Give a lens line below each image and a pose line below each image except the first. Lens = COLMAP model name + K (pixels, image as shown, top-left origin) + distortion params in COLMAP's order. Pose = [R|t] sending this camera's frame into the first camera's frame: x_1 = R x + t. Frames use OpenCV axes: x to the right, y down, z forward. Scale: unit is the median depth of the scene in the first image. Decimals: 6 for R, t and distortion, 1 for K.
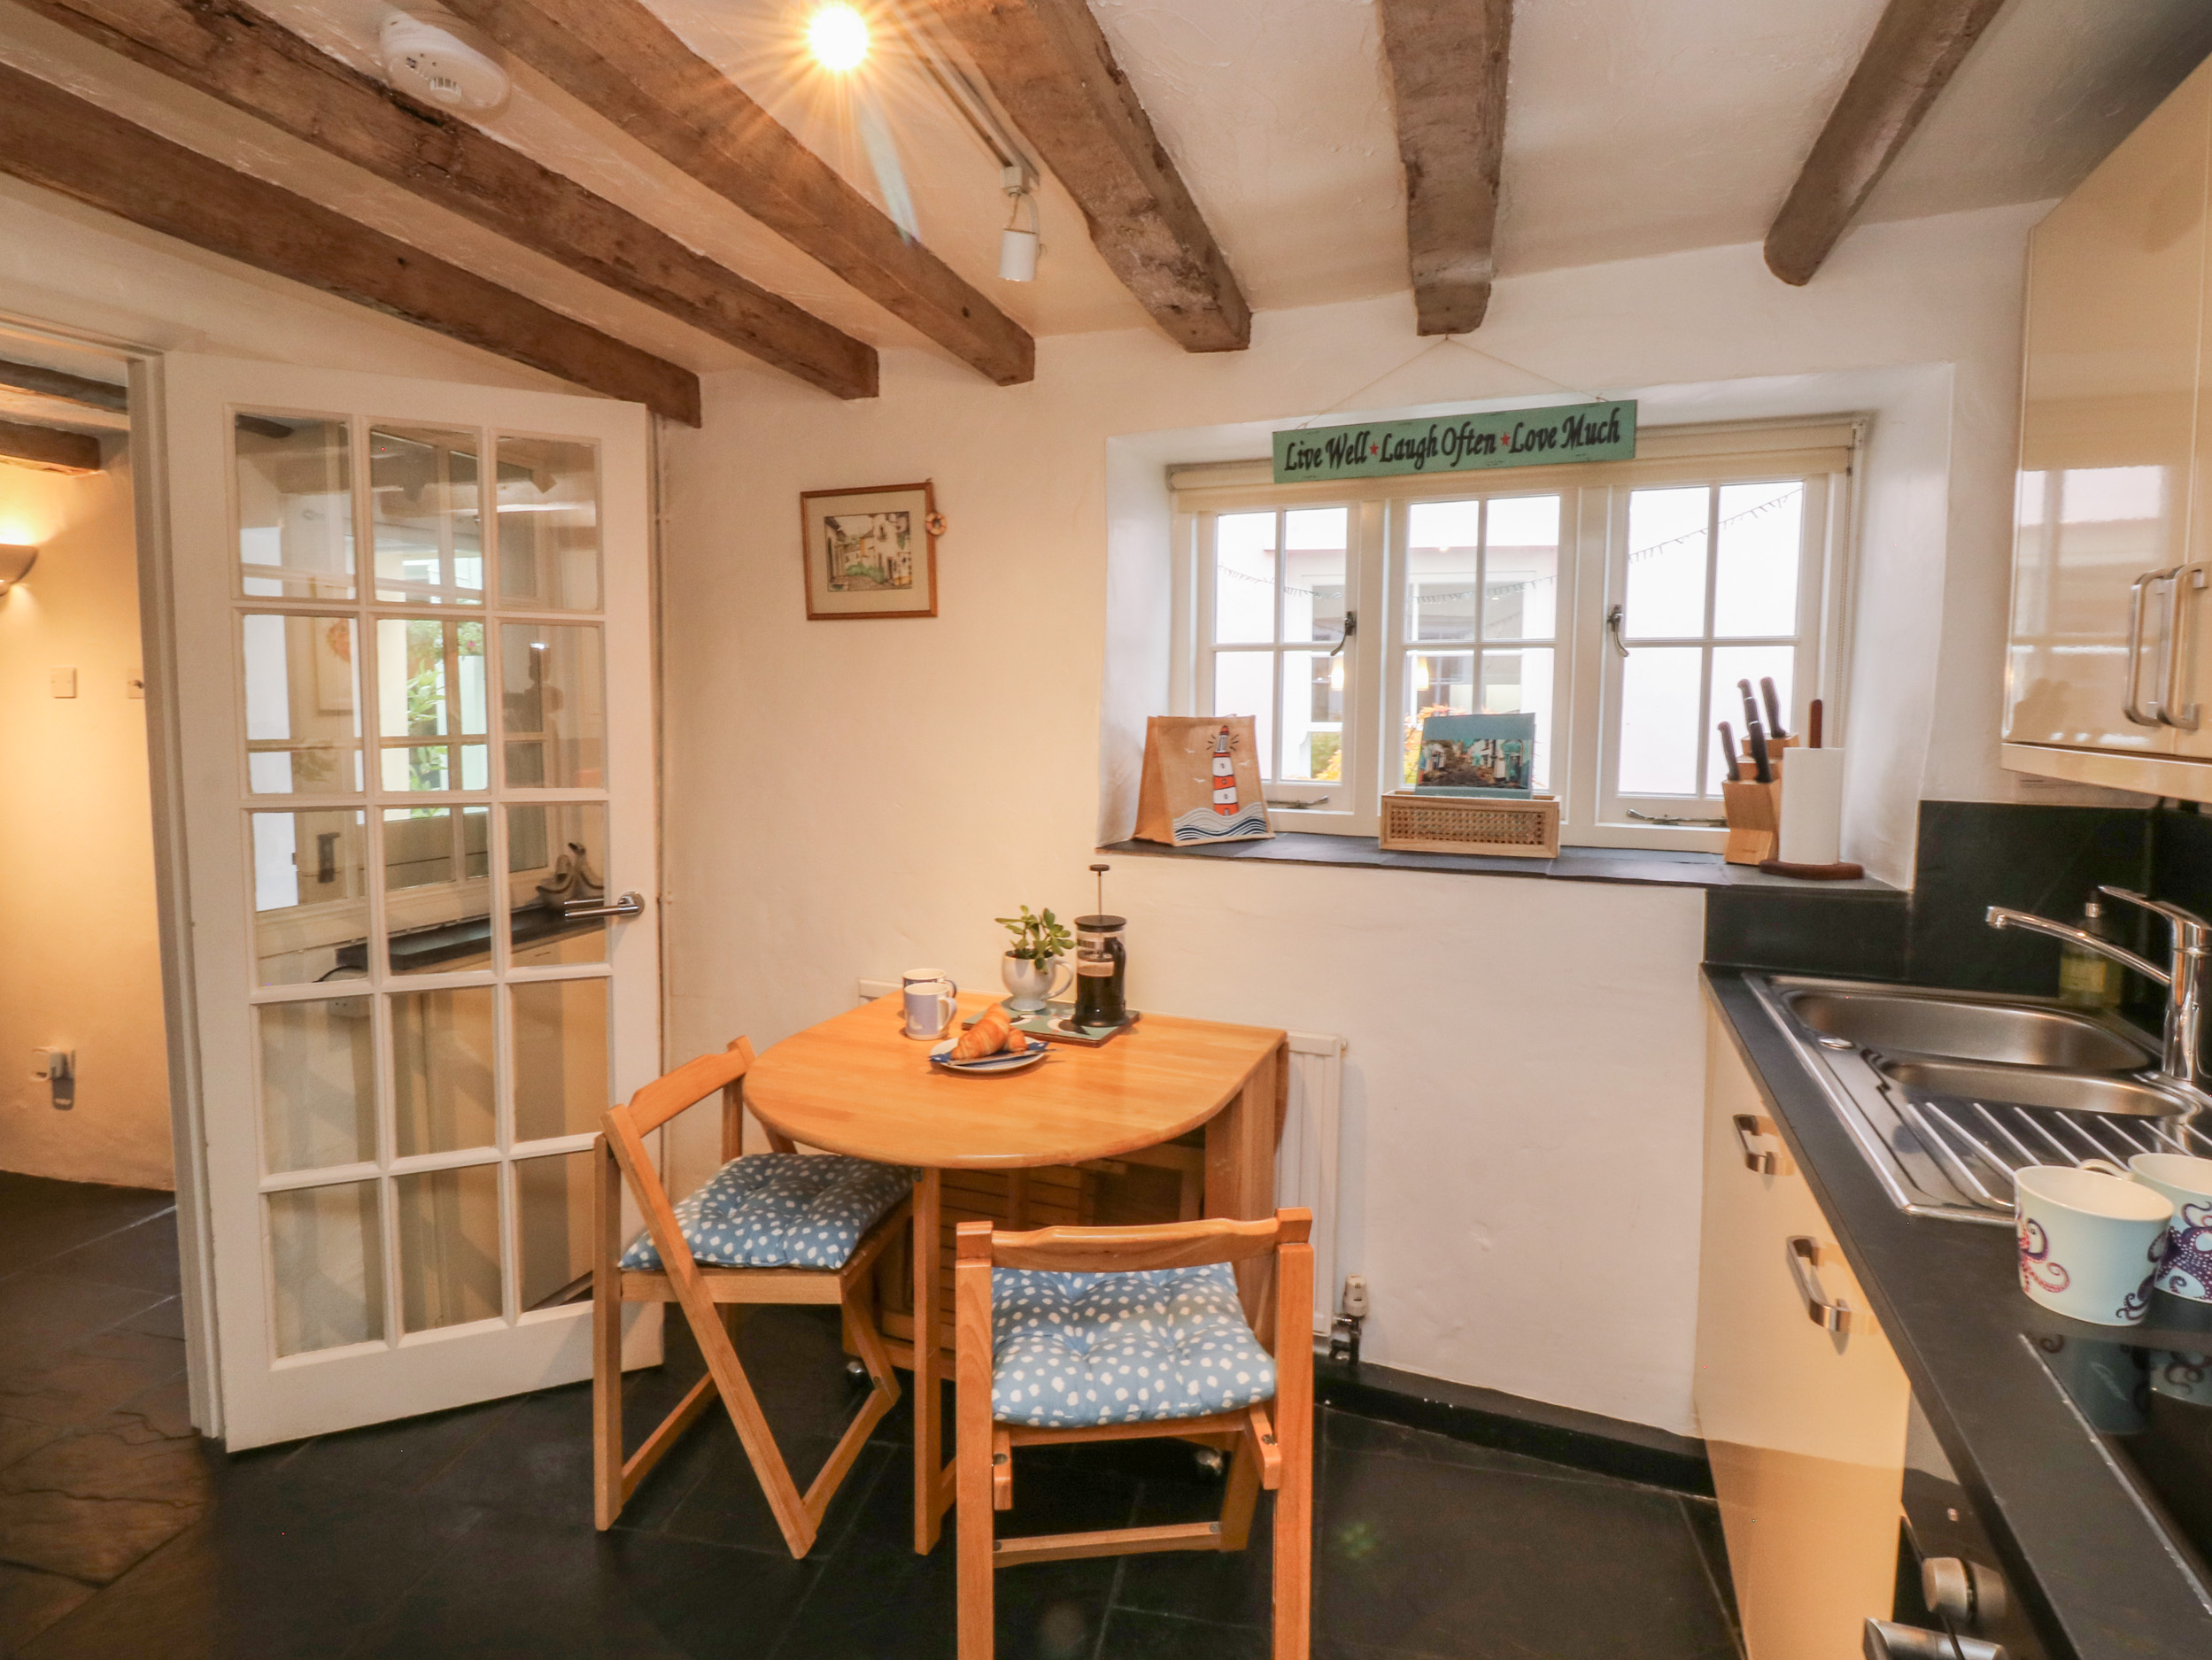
lens RADIAL K [[1209.9, 0, 1108.5], [0, 1209.9, 795.9], [0, 0, 1]] dist [-0.005239, -0.001901]
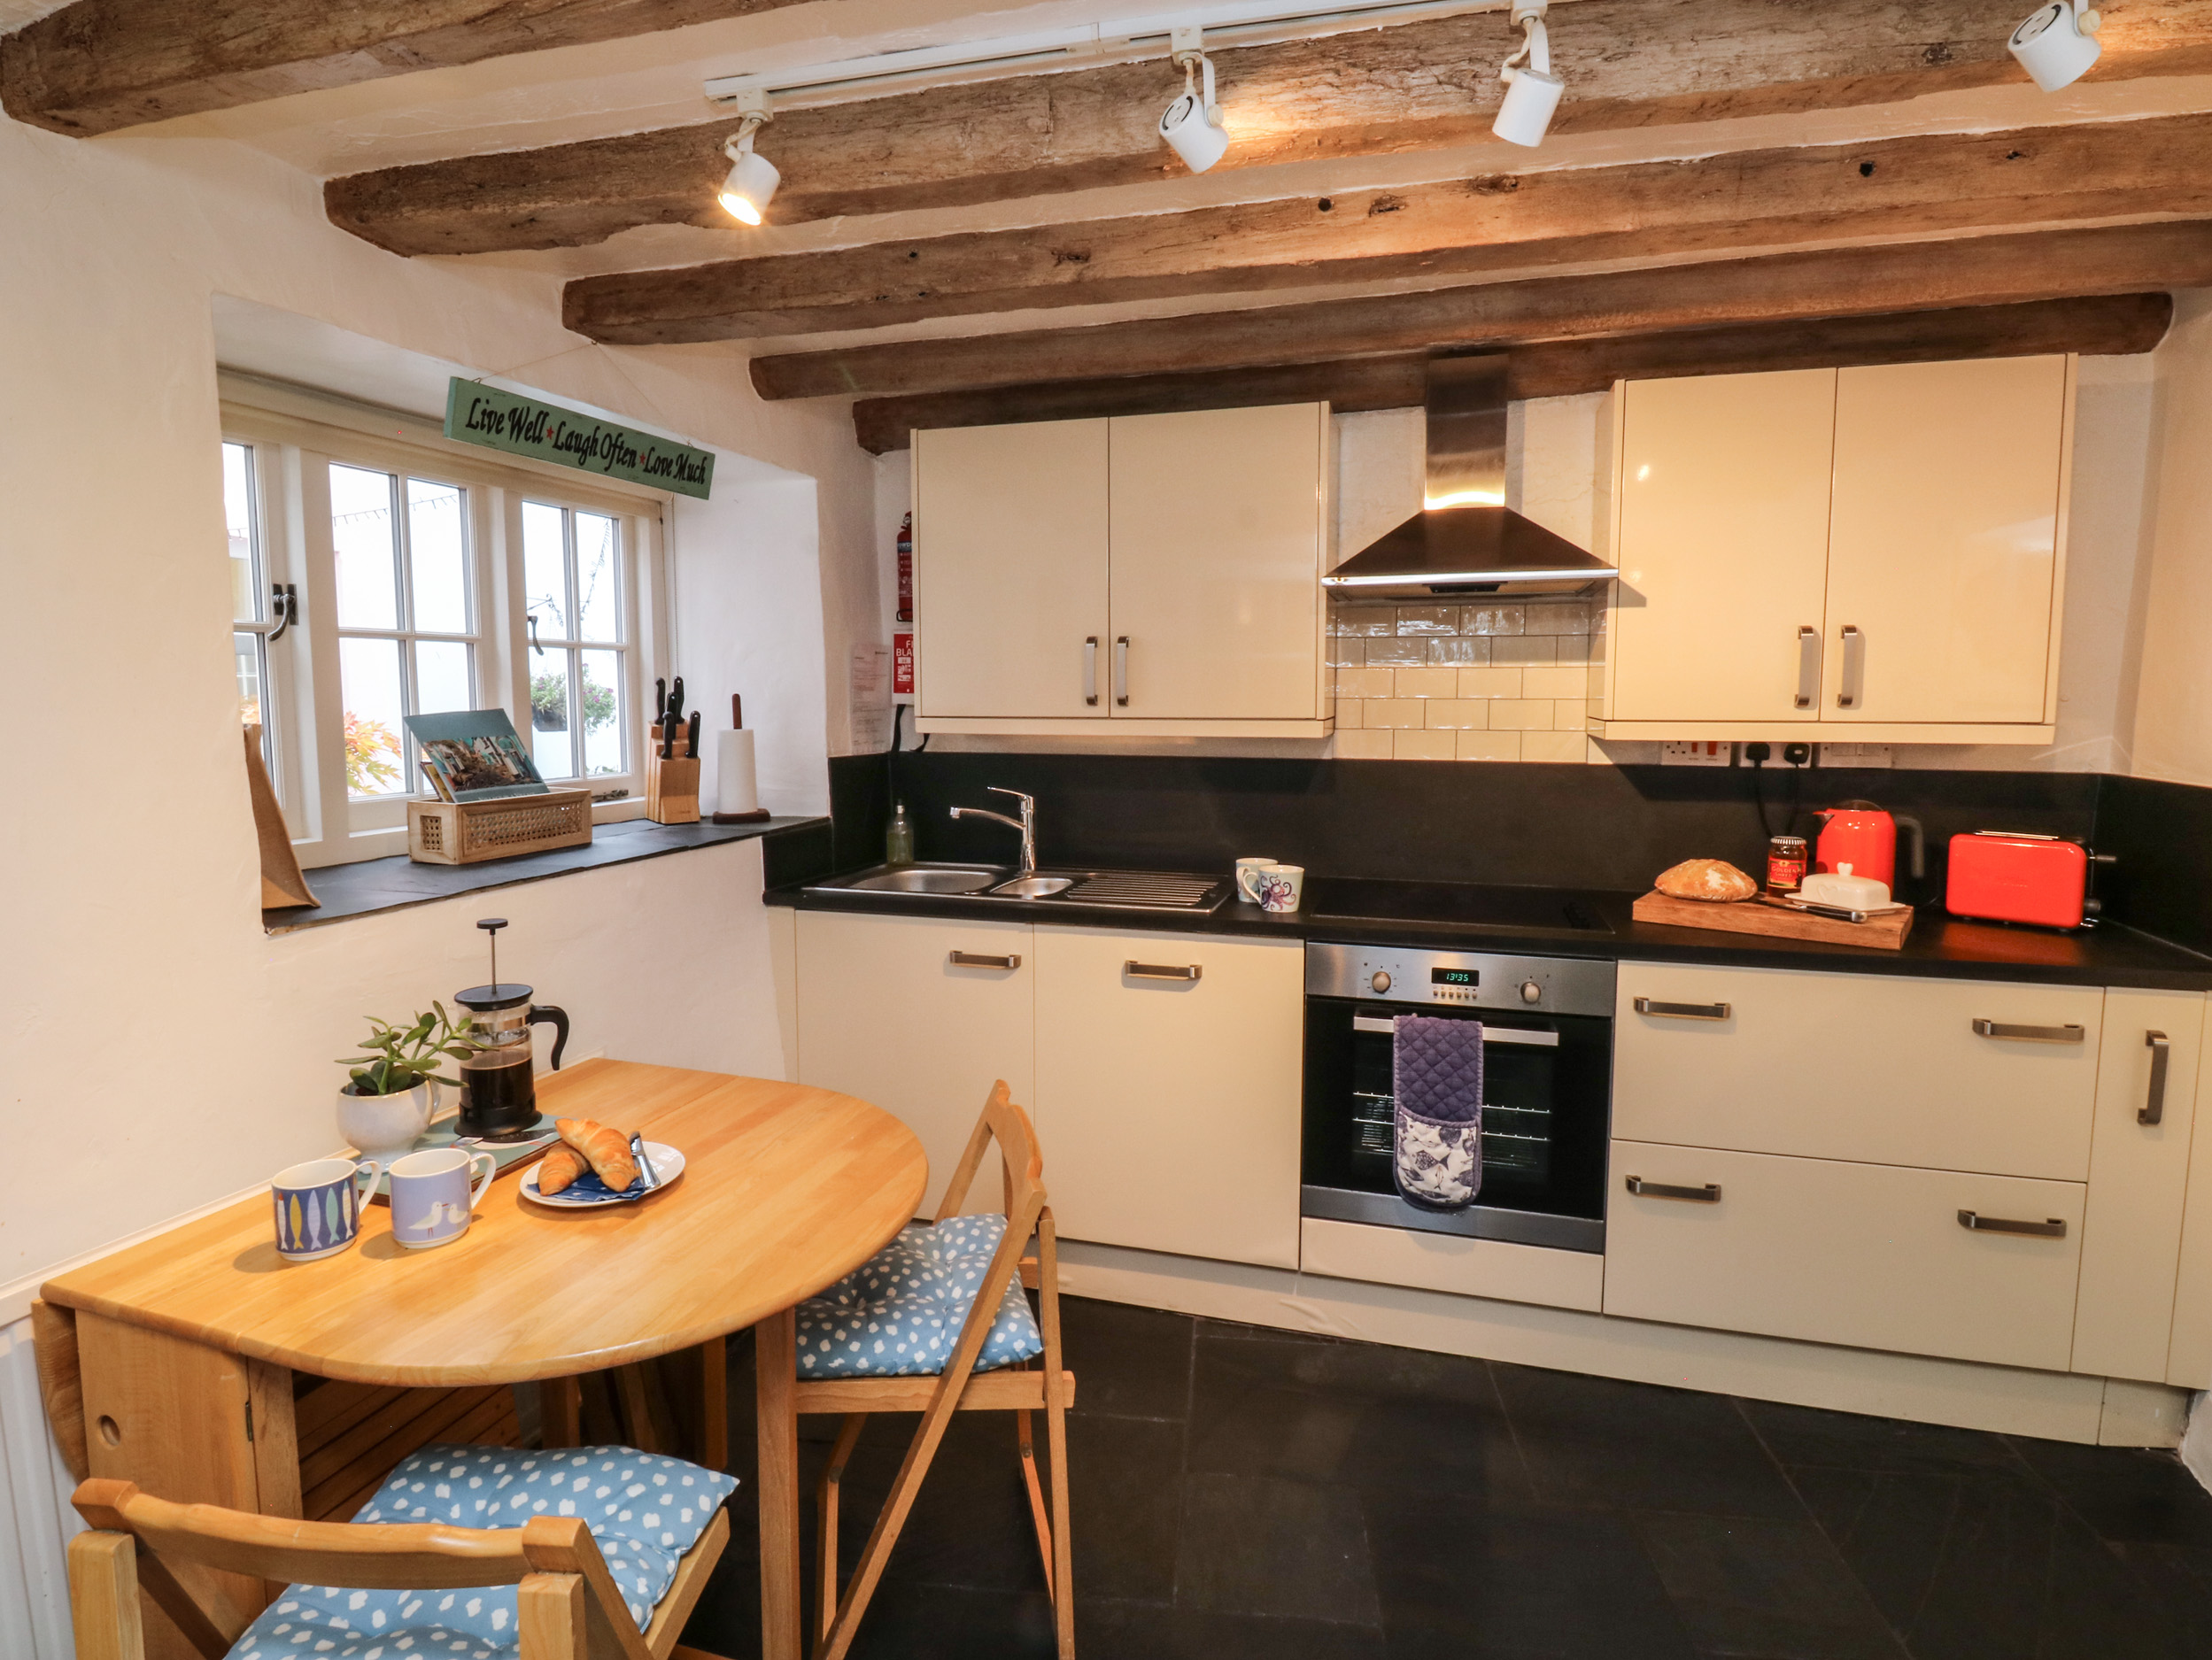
lens RADIAL K [[1201.1, 0, 1097.2], [0, 1201.1, 812.5], [0, 0, 1]] dist [-0.003848, -0.001527]
pose [[-0.105554, -0.103553, 0.989007, -0.793283], [0.077609, 0.990672, 0.112011, -0.064333], [-0.991380, 0.088579, -0.096533, 0.697889]]
